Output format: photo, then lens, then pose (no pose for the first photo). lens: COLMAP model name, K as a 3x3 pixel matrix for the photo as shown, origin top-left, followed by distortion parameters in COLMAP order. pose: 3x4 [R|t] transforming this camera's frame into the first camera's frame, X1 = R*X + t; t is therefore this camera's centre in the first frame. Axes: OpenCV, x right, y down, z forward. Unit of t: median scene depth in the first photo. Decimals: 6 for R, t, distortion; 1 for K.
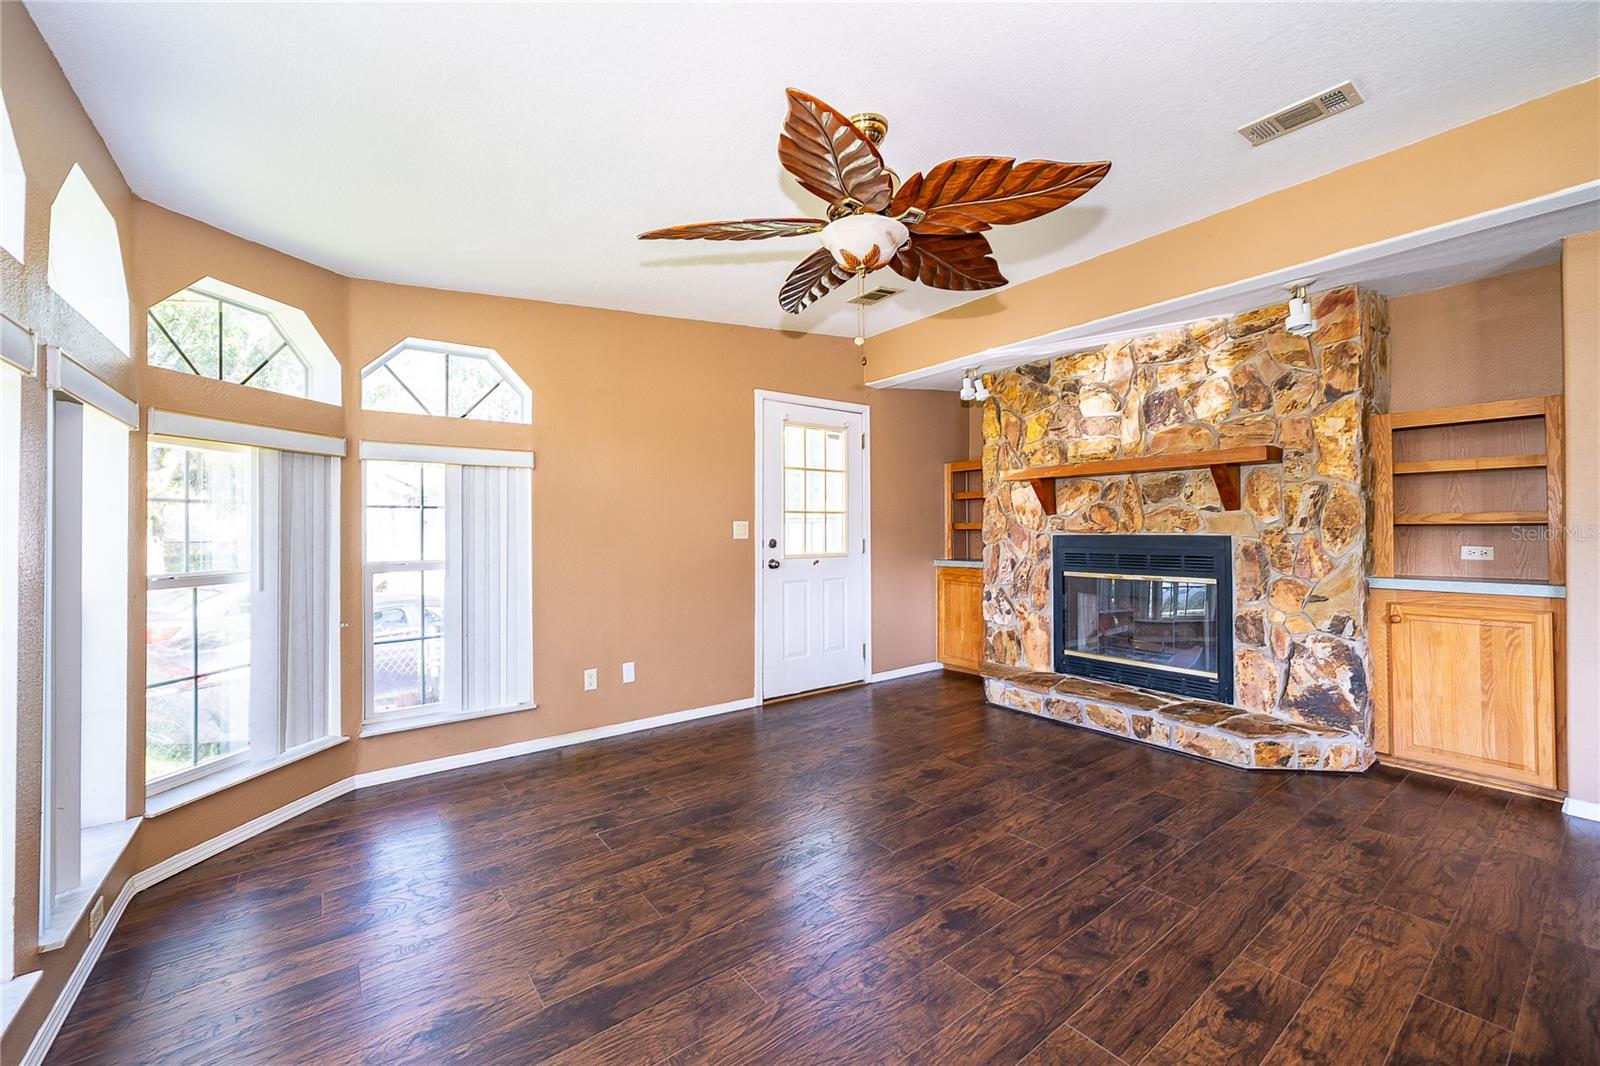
lens RADIAL K [[628.5, 0, 801.3], [0, 628.5, 527.8], [0, 0, 1]] dist [-0.003414, -0.000306]
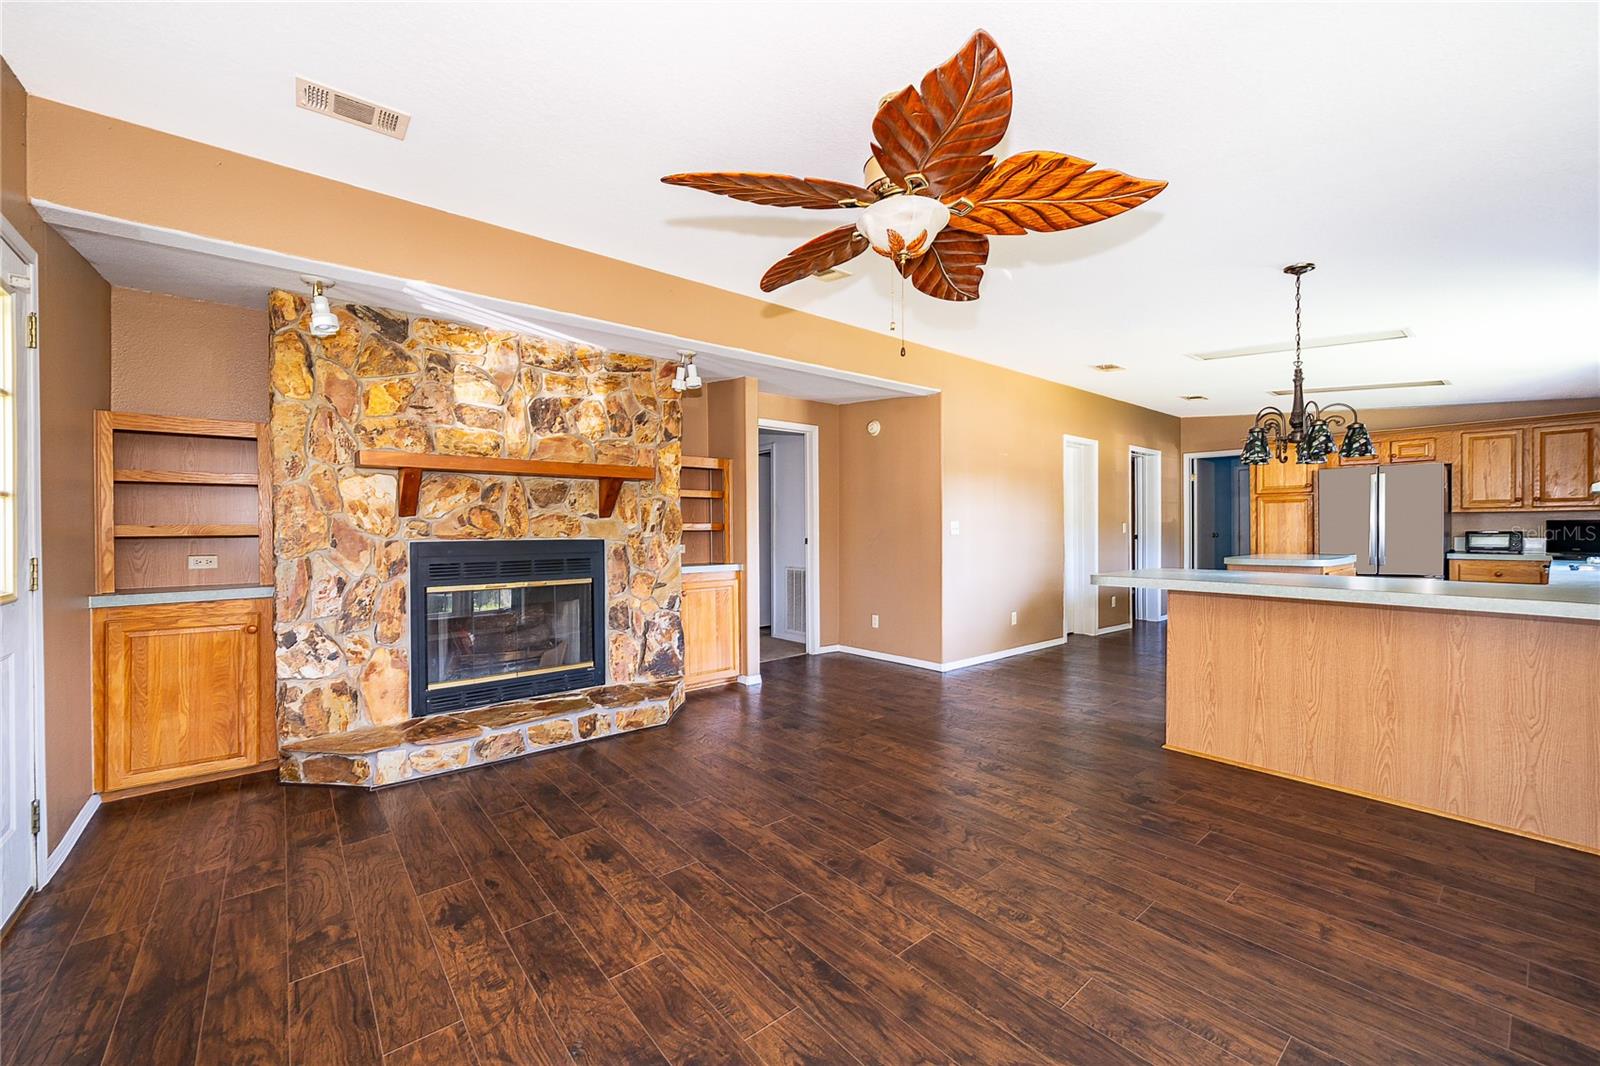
lens RADIAL K [[628.5, 0, 789.9], [0, 628.5, 540.5], [0, 0, 1]] dist [-0.003414, -0.000306]
pose [[-0.037579, -0.007792, 0.999263, -0.469608], [0.005006, 0.999956, 0.007986, 0.006467], [-0.999281, 0.005303, -0.037539, 0.671367]]
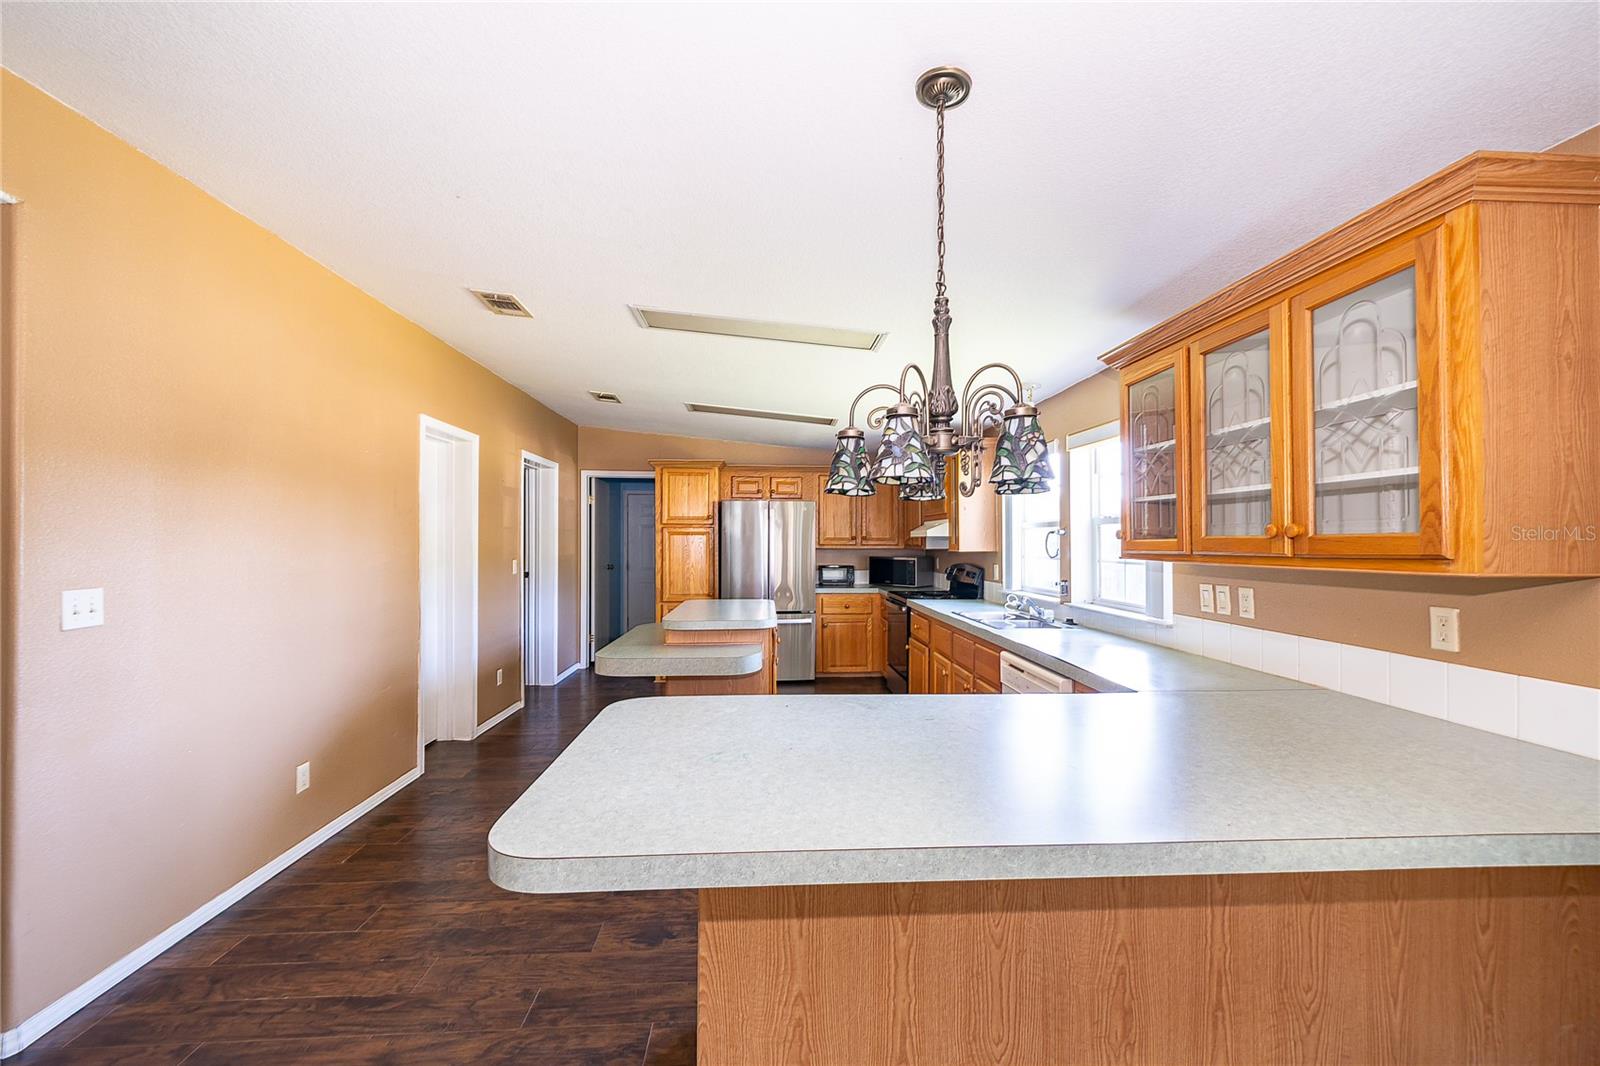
lens RADIAL K [[628.5, 0, 797.5], [0, 628.5, 530.6], [0, 0, 1]] dist [-0.003414, -0.000306]
pose [[-0.830772, 0.017374, 0.556342, 0.198234], [0.005148, 0.999710, -0.023532, -0.057267], [-0.556589, -0.016686, -0.830620, 0.336906]]
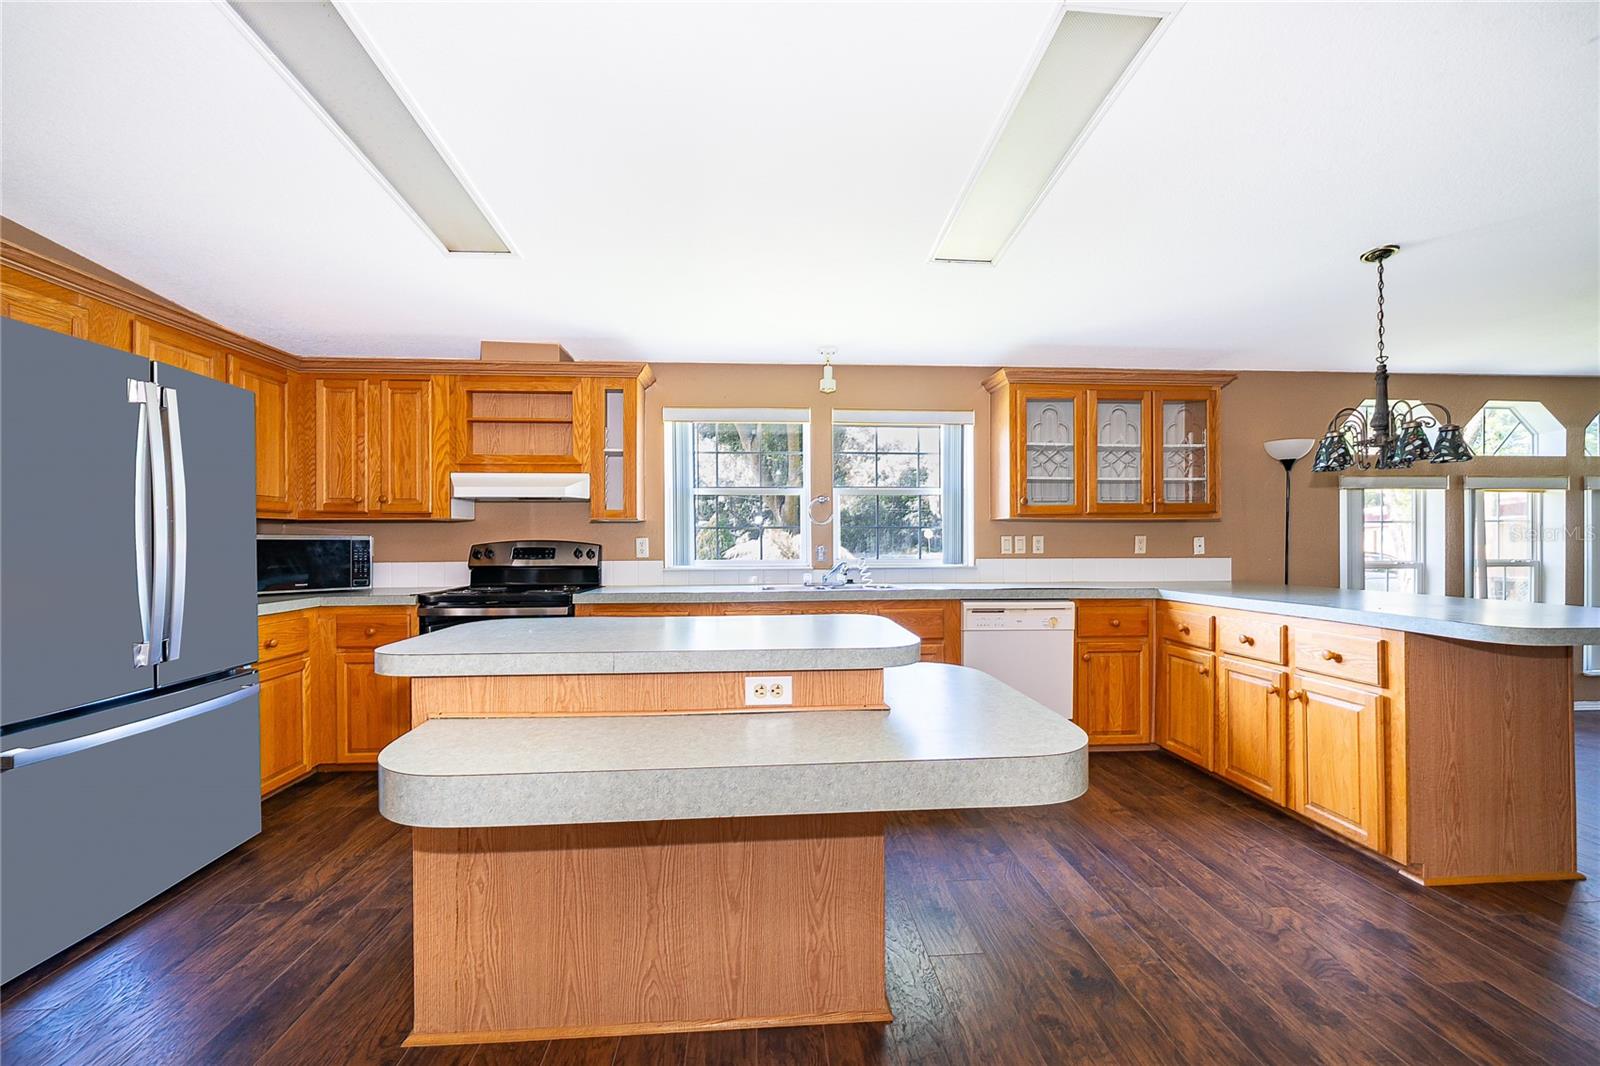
lens RADIAL K [[628.5, 0, 796.7], [0, 628.5, 542.6], [0, 0, 1]] dist [-0.003414, -0.000306]
pose [[-0.536686, 0.003494, -0.843775, 1.361008], [0.010162, 0.999946, -0.002322, -0.000259], [0.843721, -0.009821, -0.536692, -0.233993]]
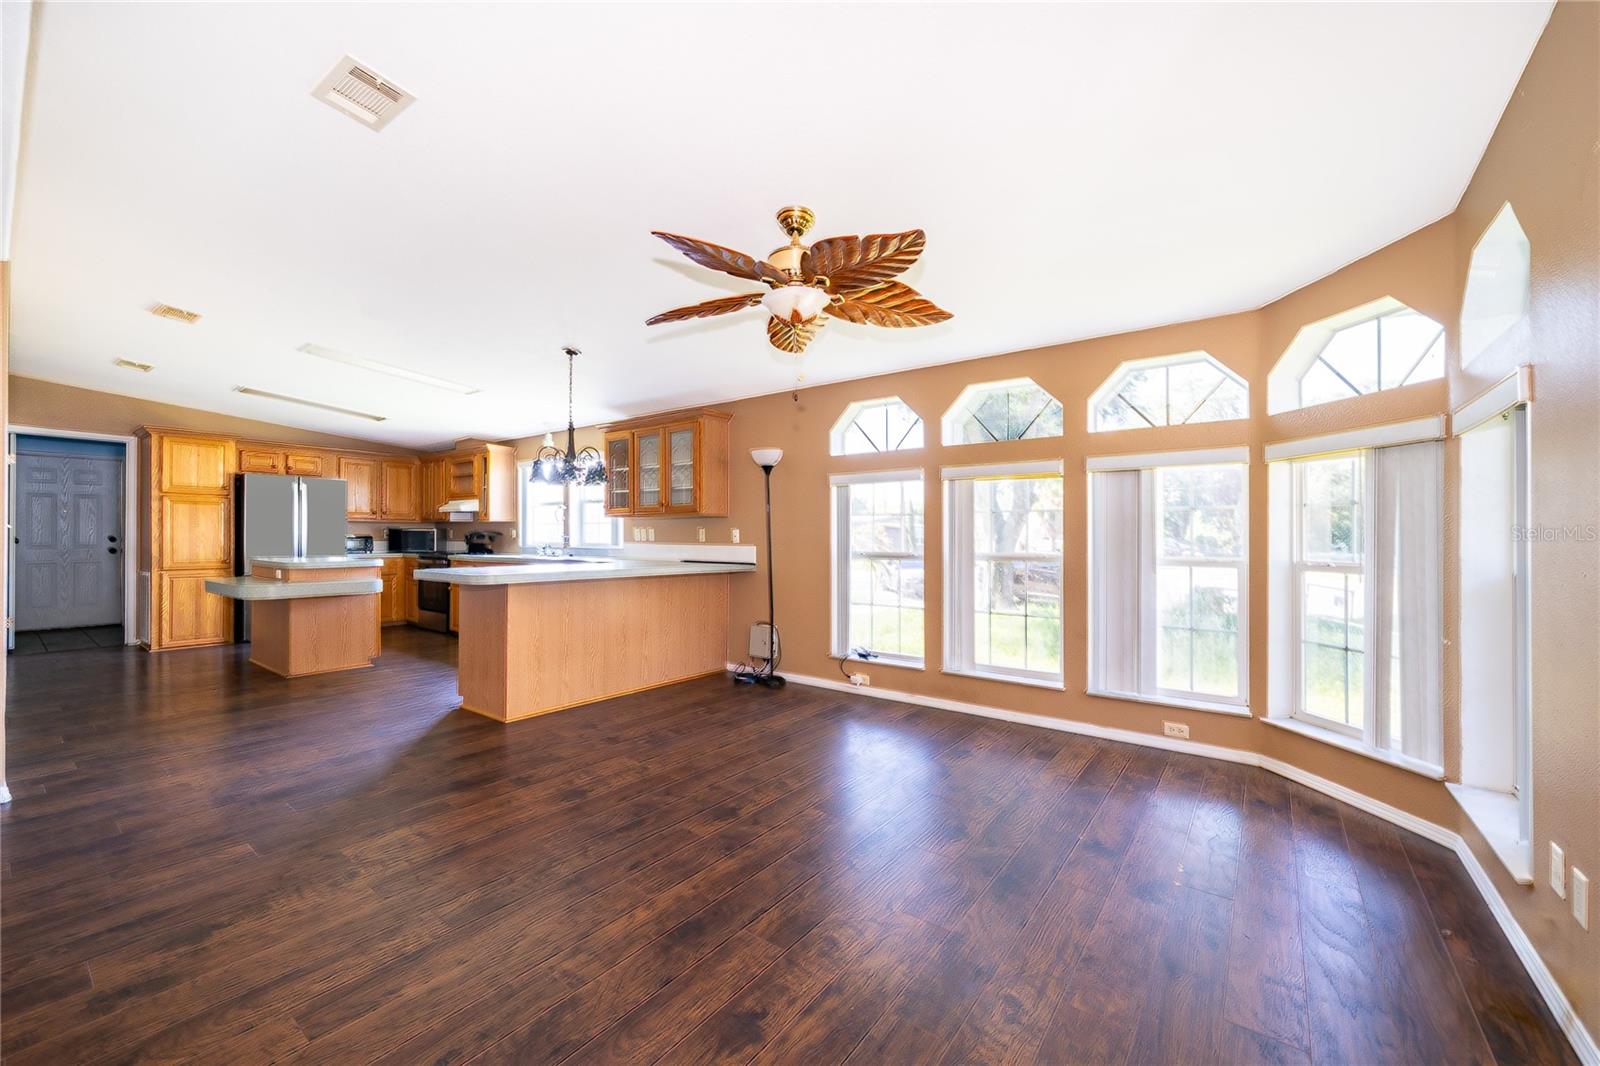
lens RADIAL K [[628.5, 0, 803.8], [0, 628.5, 533.1], [0, 0, 1]] dist [-0.003414, -0.000306]
pose [[-0.960724, 0.004156, -0.277475, 0.247491], [0.005139, 0.999983, -0.002815, 0.009061], [0.277458, -0.004131, -0.960729, 1.245691]]
